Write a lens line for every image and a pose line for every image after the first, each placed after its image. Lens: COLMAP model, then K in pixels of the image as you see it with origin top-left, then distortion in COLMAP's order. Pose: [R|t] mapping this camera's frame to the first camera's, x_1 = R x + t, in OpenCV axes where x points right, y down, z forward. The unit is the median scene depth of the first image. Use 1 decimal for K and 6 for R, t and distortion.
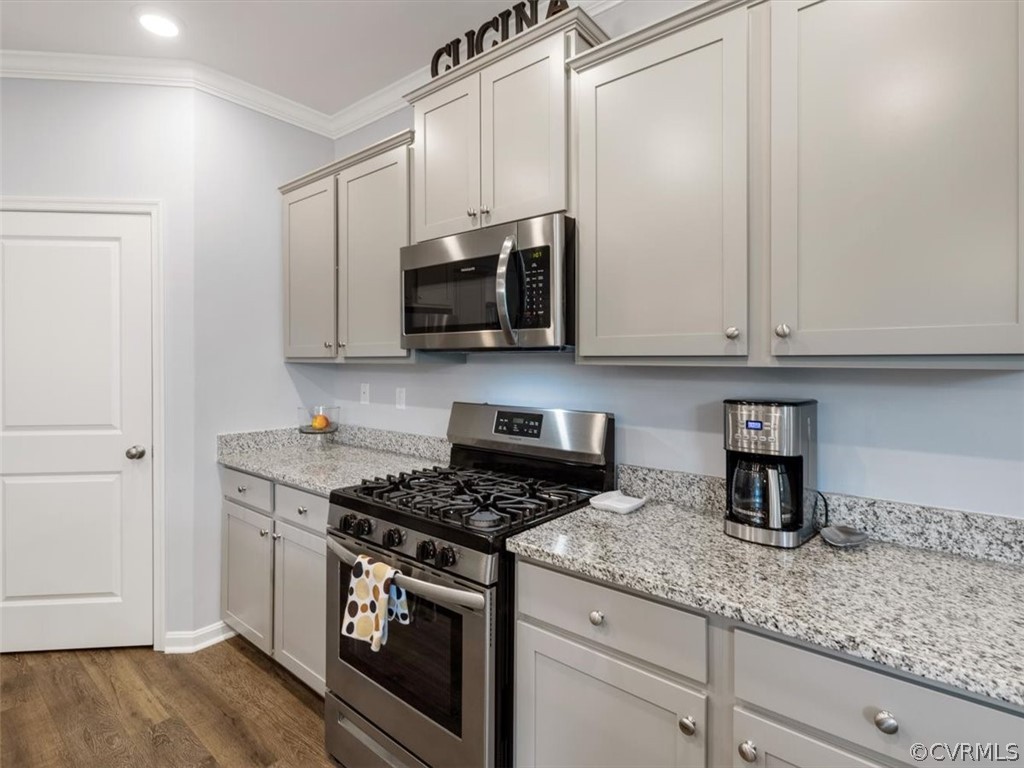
lens RADIAL K [[498.7, 0, 510.8], [0, 498.7, 364.0], [0, 0, 1]] dist [-0.002900, 0.000859]
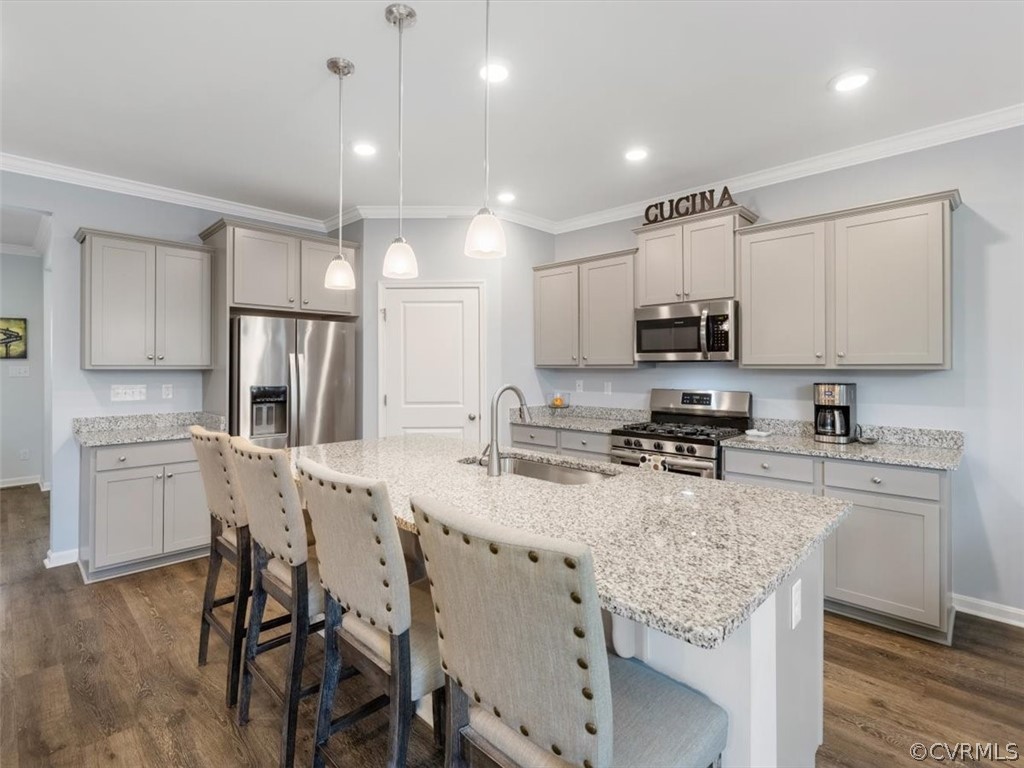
lens RADIAL K [[489.0, 0, 510.1], [0, 489.0, 367.9], [0, 0, 1]] dist [0.000438, 0.000263]
pose [[0.996748, -0.004299, -0.080462, -0.679067], [0.004168, 0.999990, -0.001801, -0.000475], [0.080469, 0.001459, 0.996756, -1.178555]]
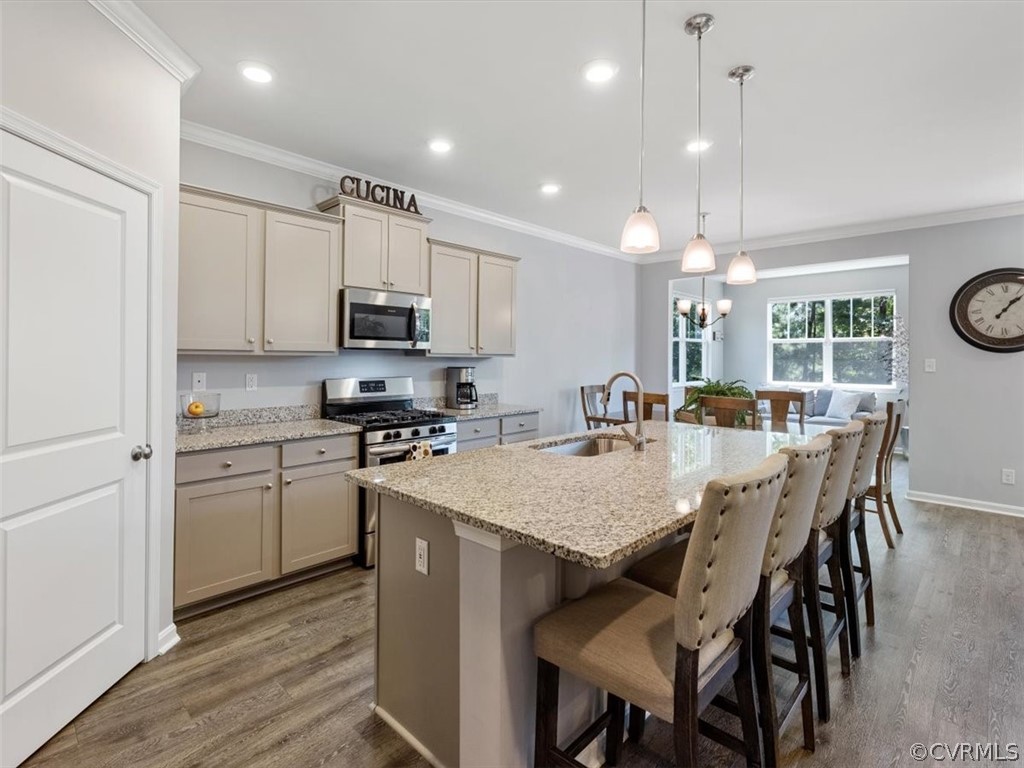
lens RADIAL K [[516.0, 0, 528.3], [0, 516.0, 354.3], [0, 0, 1]] dist [0.000936, 0.000117]
pose [[0.041996, 0.002041, 0.999116, -2.432187], [-0.006103, 0.999980, -0.001786, -0.008220], [-0.999099, -0.006023, 0.042008, 0.364862]]
